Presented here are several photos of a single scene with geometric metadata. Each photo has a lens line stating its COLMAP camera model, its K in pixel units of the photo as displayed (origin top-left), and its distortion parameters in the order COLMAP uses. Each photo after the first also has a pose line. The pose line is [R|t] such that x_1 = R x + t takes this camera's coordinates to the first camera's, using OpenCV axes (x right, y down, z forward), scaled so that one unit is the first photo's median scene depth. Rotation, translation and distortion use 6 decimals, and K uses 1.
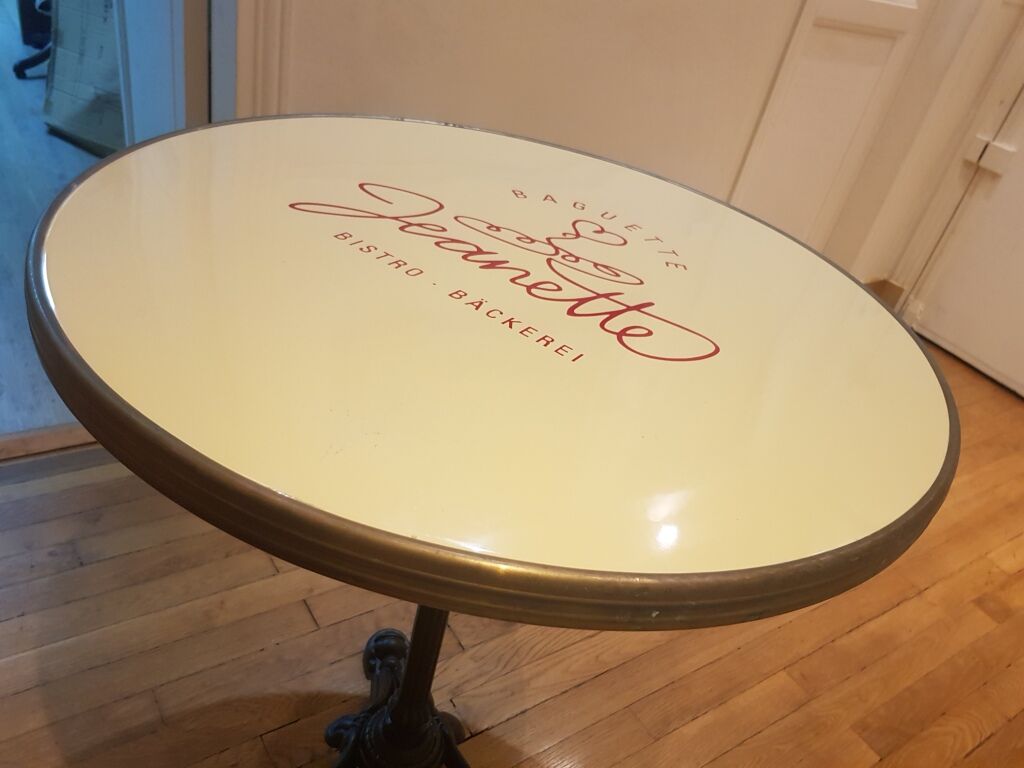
lens RADIAL K [[806.0, 0, 515.5], [0, 806.0, 409.0], [0, 0, 1]] dist [0.044575, -0.085811]
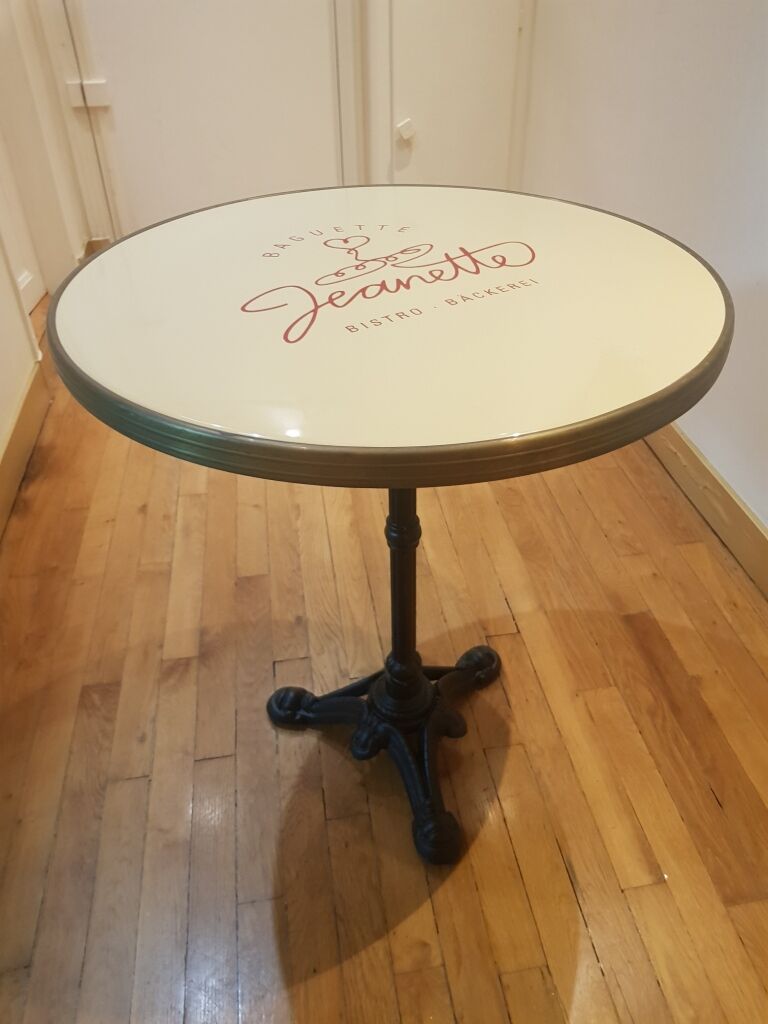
lens RADIAL K [[806.0, 0, 408.3], [0, 806.0, 514.5], [0, 0, 1]] dist [0.044575, -0.085811]
pose [[0.397305, -0.704721, 0.587807, -0.620490], [0.592842, 0.686034, 0.421777, -0.275780], [-0.700491, 0.180903, 0.690353, 0.089613]]
